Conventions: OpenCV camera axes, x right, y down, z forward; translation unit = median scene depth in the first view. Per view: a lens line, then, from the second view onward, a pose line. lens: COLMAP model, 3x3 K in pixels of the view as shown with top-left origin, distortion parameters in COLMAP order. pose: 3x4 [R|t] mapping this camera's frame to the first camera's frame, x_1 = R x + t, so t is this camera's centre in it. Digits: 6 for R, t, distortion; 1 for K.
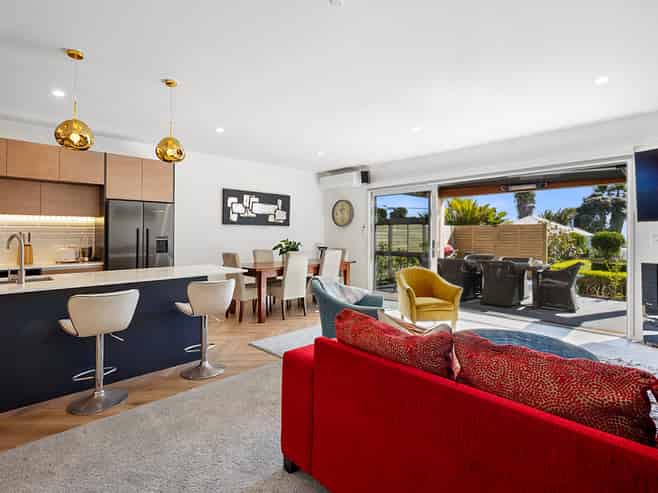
lens RADIAL K [[318.6, 0, 330.0], [0, 318.6, 240.0], [0, 0, 1]] dist [0.001492, -0.000071]
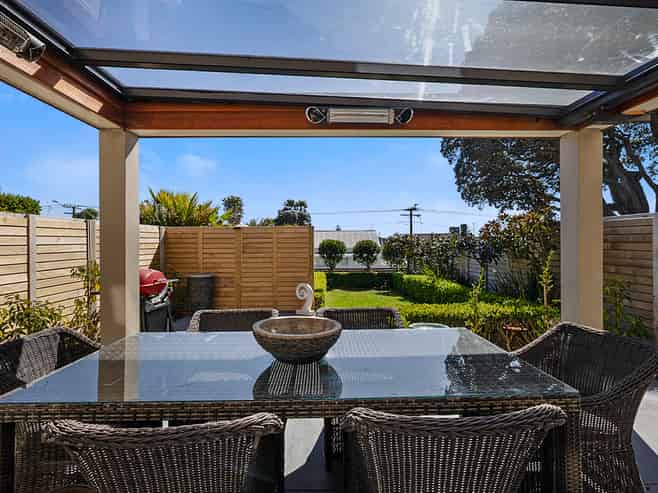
lens RADIAL K [[339.1, 0, 330.1], [0, 339.1, 241.3], [0, 0, 1]] dist [-0.000327, -0.000018]
pose [[0.672920, 0.002475, 0.739711, 0.160257], [0.012501, 0.999814, -0.014718, -0.008620], [-0.739610, 0.019151, 0.672764, 0.424883]]
